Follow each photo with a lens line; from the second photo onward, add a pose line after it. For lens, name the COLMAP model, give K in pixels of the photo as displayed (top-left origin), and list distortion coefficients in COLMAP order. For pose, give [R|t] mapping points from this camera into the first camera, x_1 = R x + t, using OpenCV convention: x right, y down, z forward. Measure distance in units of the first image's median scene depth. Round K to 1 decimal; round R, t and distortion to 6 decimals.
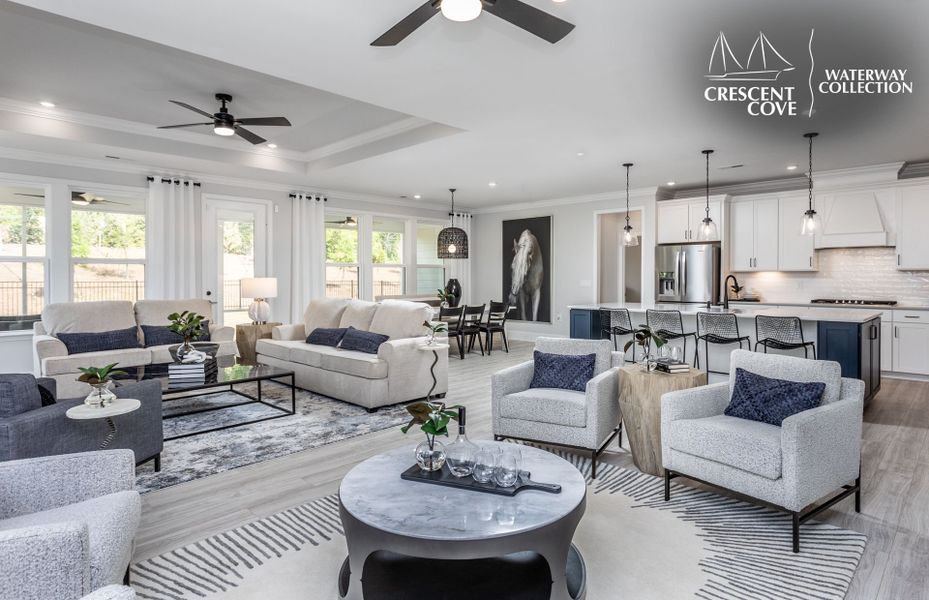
lens RADIAL K [[533.7, 0, 471.5], [0, 533.7, 289.4], [0, 0, 1]] dist [-0.006092, 0.001379]
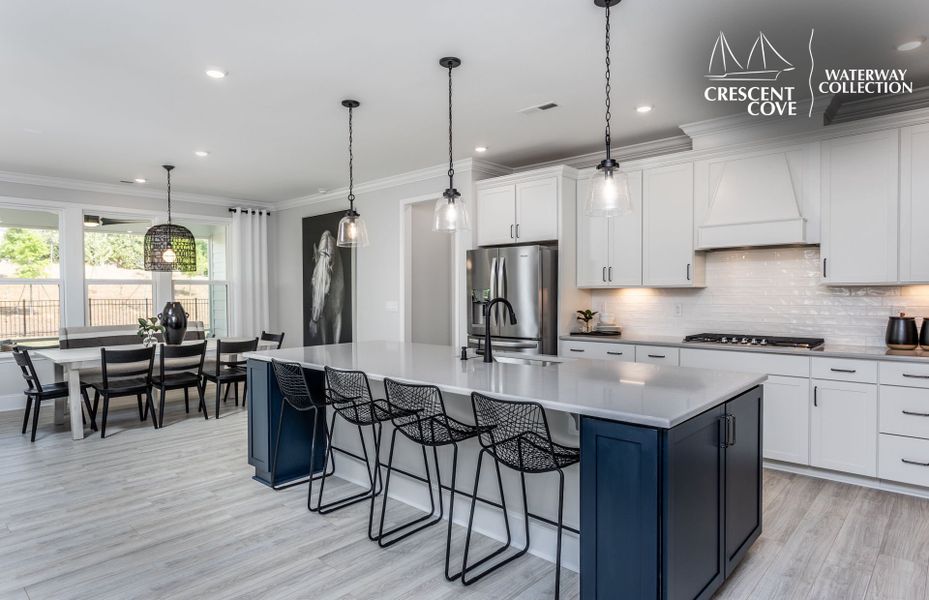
lens RADIAL K [[533.7, 0, 461.9], [0, 533.7, 300.3], [0, 0, 1]] dist [-0.006092, 0.001379]
pose [[0.999951, -0.007051, 0.007002, 0.333087], [0.007098, 0.999953, -0.006629, -0.015382], [-0.006955, 0.006678, 0.999954, 0.350379]]
